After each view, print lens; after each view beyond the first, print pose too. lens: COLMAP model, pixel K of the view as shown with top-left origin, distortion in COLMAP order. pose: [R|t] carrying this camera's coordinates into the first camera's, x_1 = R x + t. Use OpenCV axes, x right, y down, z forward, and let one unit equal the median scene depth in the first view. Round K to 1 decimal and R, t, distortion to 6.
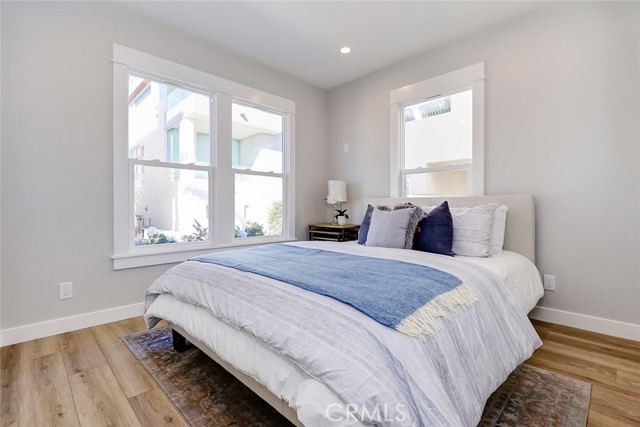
lens RADIAL K [[296.6, 0, 320.0], [0, 296.6, 213.5], [0, 0, 1]] dist [-0.000128, 0.000115]
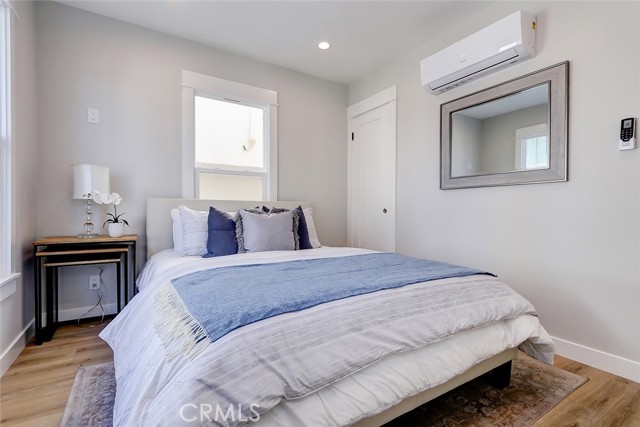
lens RADIAL K [[296.6, 0, 320.0], [0, 296.6, 213.5], [0, 0, 1]] dist [-0.000128, 0.000115]
pose [[0.225466, -0.006137, 0.974232, -0.665167], [0.010162, 0.999941, 0.003947, -0.013047], [-0.974198, 0.009010, 0.225515, 0.602816]]
